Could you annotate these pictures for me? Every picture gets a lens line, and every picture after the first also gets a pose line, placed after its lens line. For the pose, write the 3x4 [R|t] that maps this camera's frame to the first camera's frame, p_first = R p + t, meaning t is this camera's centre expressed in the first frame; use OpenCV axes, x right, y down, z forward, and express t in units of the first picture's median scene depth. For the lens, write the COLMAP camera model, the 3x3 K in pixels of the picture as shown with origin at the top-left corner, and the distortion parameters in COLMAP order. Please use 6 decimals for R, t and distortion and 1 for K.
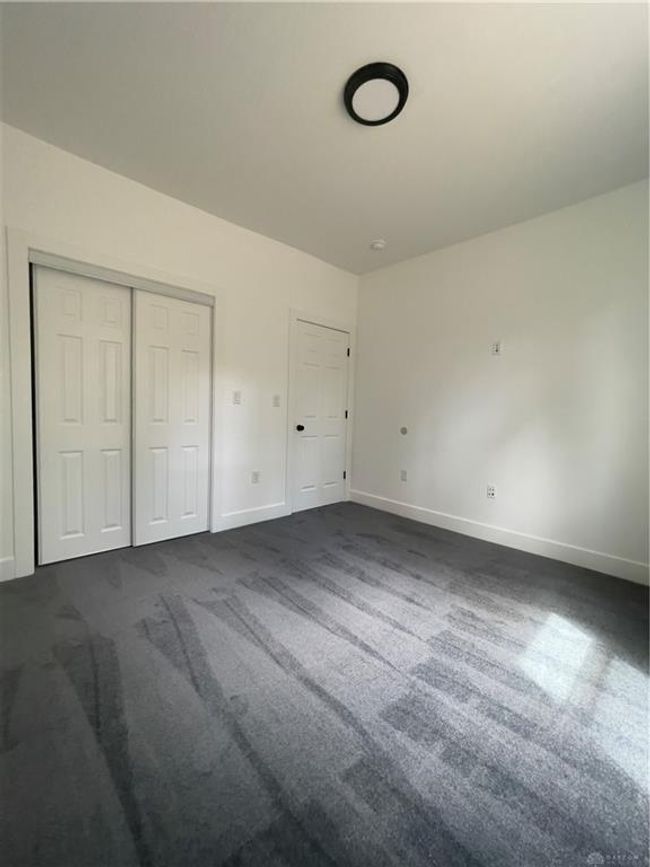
lens RADIAL K [[349.1, 0, 330.1], [0, 349.1, 433.0], [0, 0, 1]] dist [-0.010023, 0.003713]
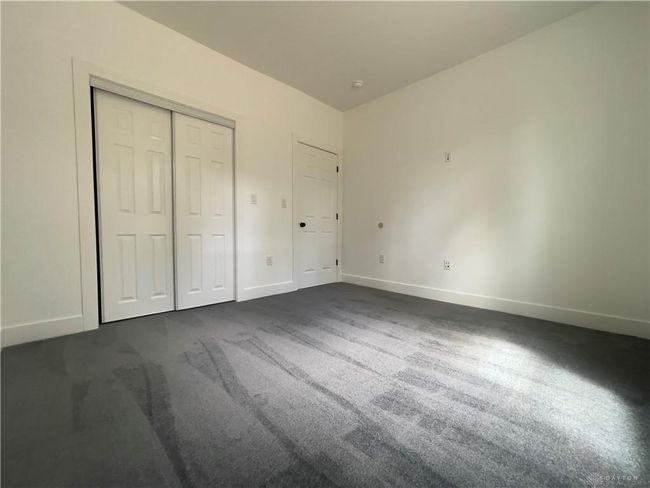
lens RADIAL K [[261.8, 0, 330.4], [0, 261.8, 246.8], [0, 0, 1]] dist [-0.010023, 0.003713]
pose [[0.999385, -0.026884, 0.022493, -0.007237], [0.027117, 0.999581, -0.010130, 0.136238], [-0.022212, 0.010733, 0.999696, 0.012704]]
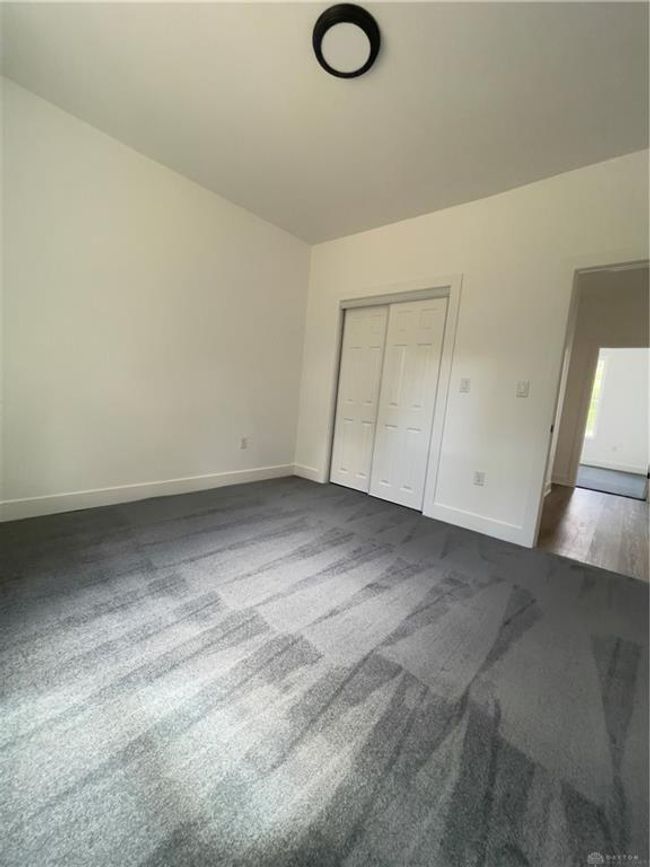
lens RADIAL K [[349.1, 0, 321.9], [0, 349.1, 437.3], [0, 0, 1]] dist [-0.010023, 0.003713]
pose [[0.070528, 0.094663, -0.993008, 0.903632], [-0.149058, 0.985310, 0.083343, 0.020434], [0.986310, 0.142137, 0.083602, 0.797522]]
